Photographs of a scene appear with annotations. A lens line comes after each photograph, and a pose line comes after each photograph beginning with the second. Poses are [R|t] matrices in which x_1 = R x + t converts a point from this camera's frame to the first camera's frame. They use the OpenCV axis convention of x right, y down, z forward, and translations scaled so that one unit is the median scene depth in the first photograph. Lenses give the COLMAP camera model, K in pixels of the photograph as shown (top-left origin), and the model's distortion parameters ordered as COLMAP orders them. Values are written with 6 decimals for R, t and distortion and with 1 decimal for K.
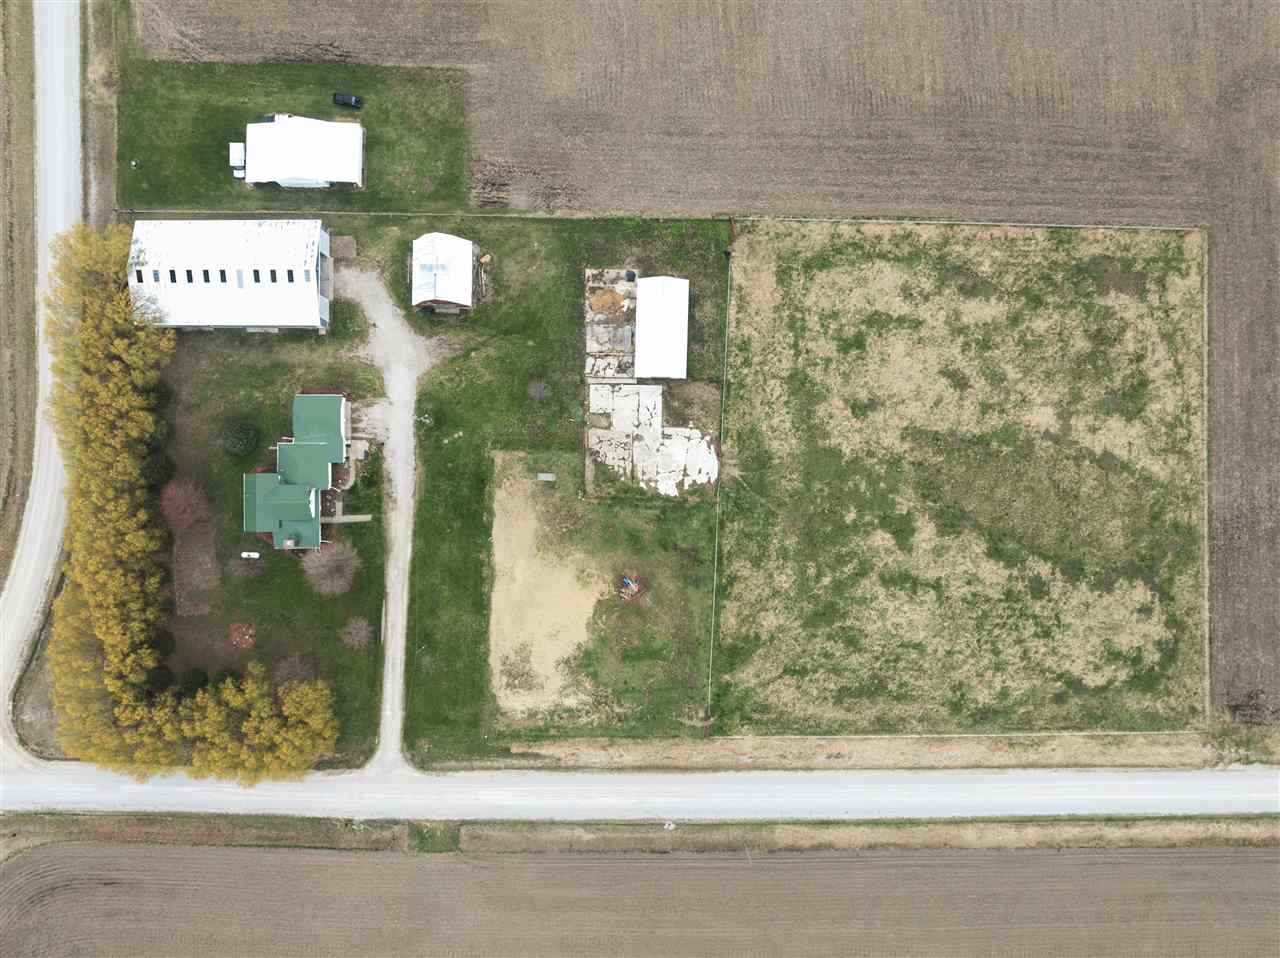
lens RADIAL K [[909.0, 0, 640.0], [0, 909.0, 479.0], [0, 0, 1]] dist [-0.034378, -0.002432]
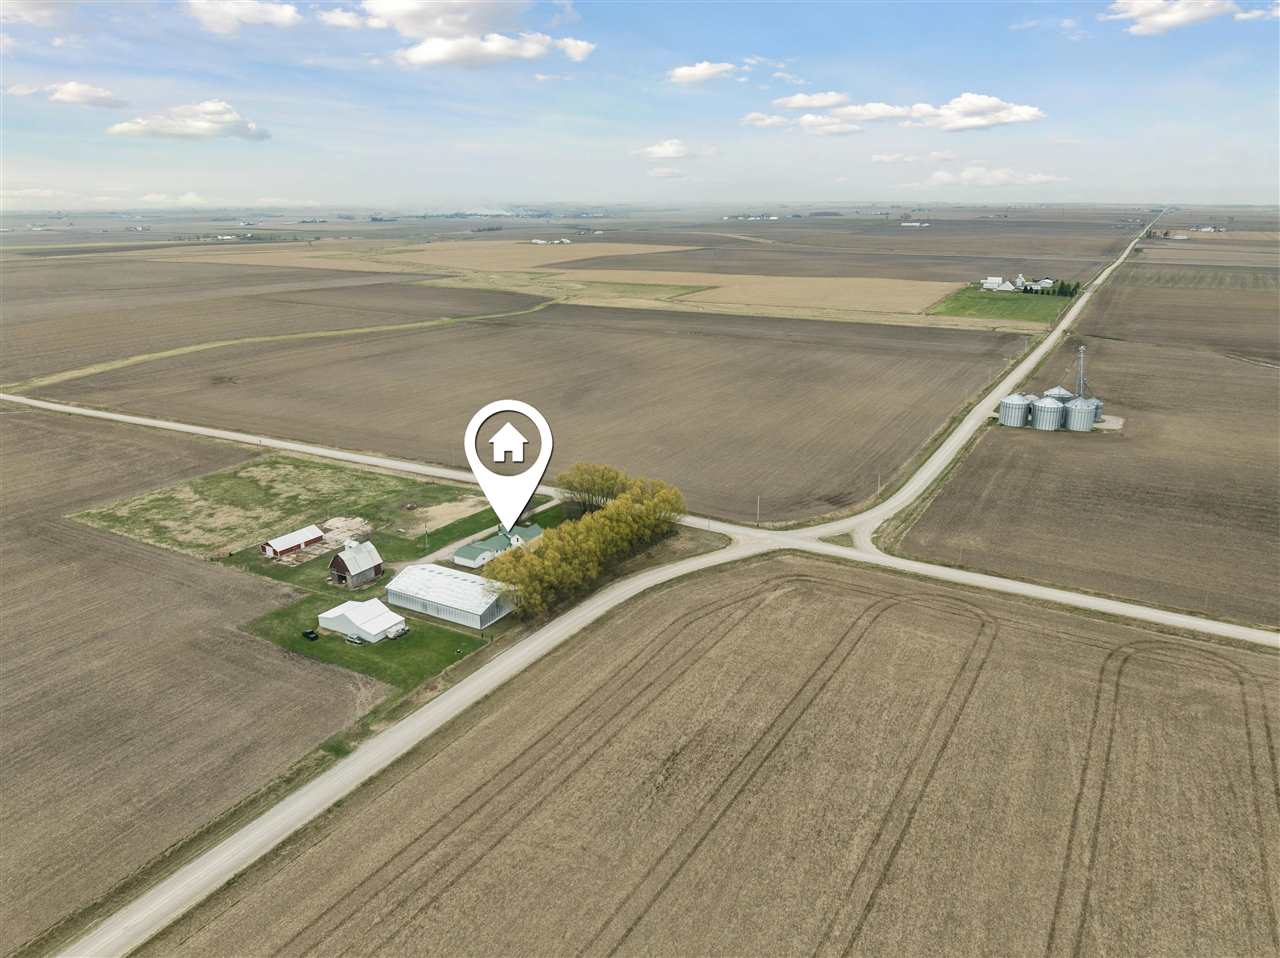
lens RADIAL K [[920.1, 0, 640.0], [0, 920.1, 479.0], [0, 0, 1]] dist [-0.039555, -0.004002]
pose [[-0.861911, -0.153842, 0.483158, -1.385956], [0.507055, -0.257590, 0.822522, -1.242295], [-0.002082, 0.953929, 0.300026, 0.345415]]
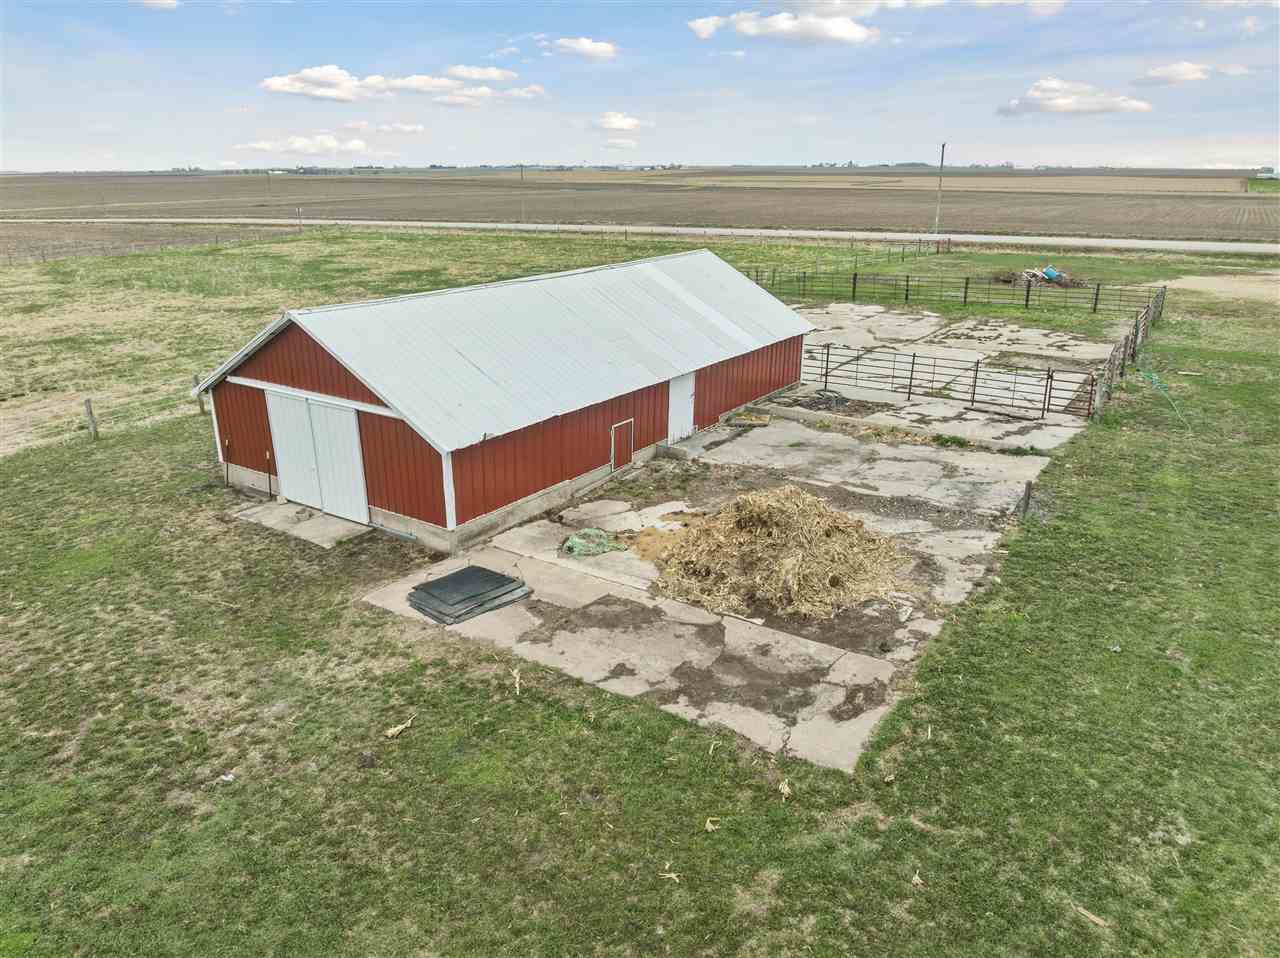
lens RADIAL K [[909.0, 0, 640.0], [0, 909.0, 479.0], [0, 0, 1]] dist [-0.034378, -0.002432]
pose [[-0.835076, -0.186272, 0.517639, -0.079761], [0.550101, -0.272362, 0.789436, -0.292255], [-0.006064, 0.943993, 0.329911, 0.953446]]
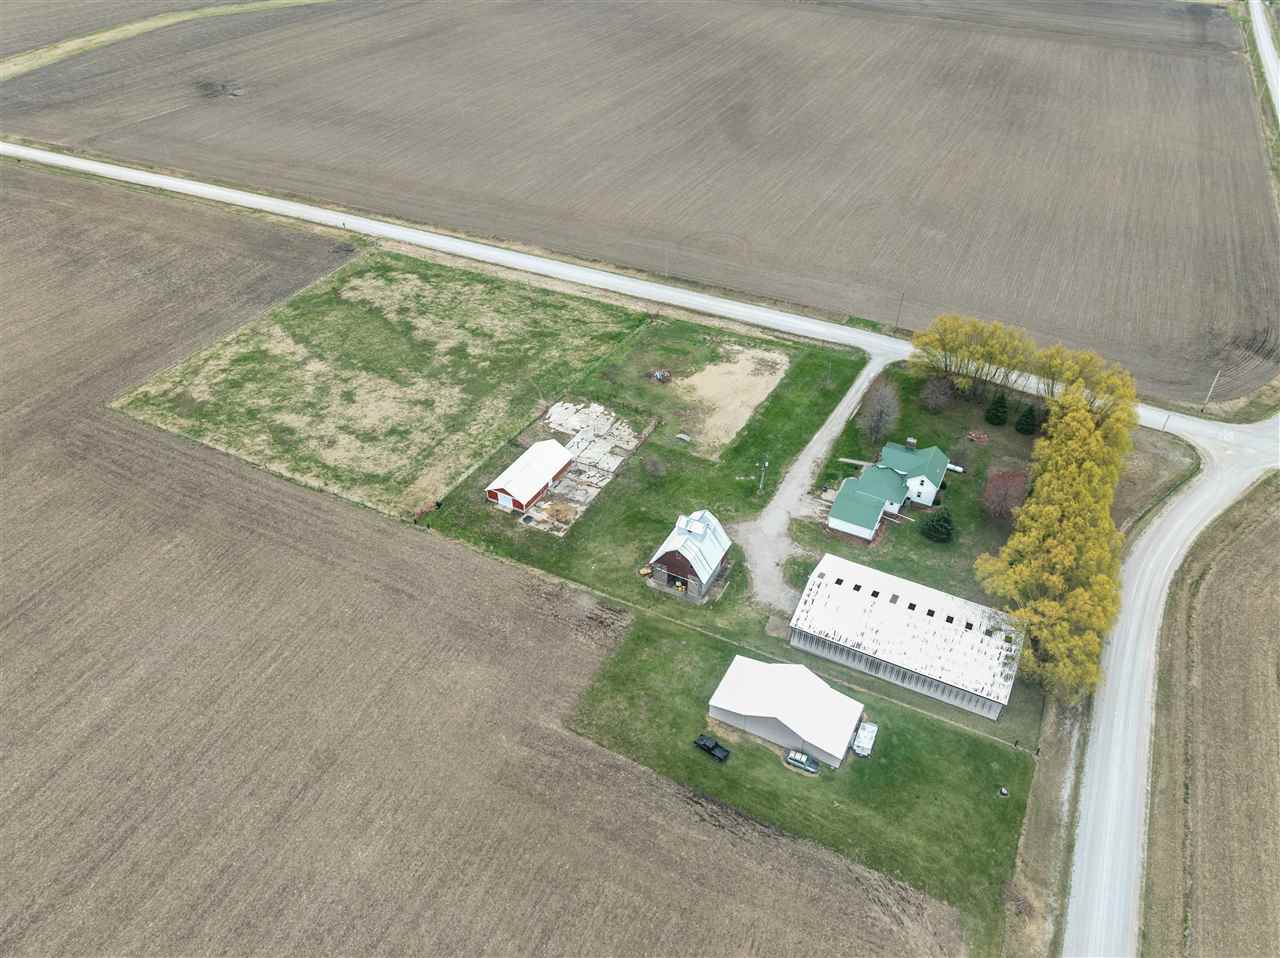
lens RADIAL K [[909.0, 0, 640.0], [0, 909.0, 479.0], [0, 0, 1]] dist [-0.034378, -0.002432]
pose [[-0.890920, -0.294563, 0.345680, -0.468580], [0.453855, -0.549512, 0.701464, -0.866952], [-0.016671, 0.781837, 0.623260, 0.317162]]
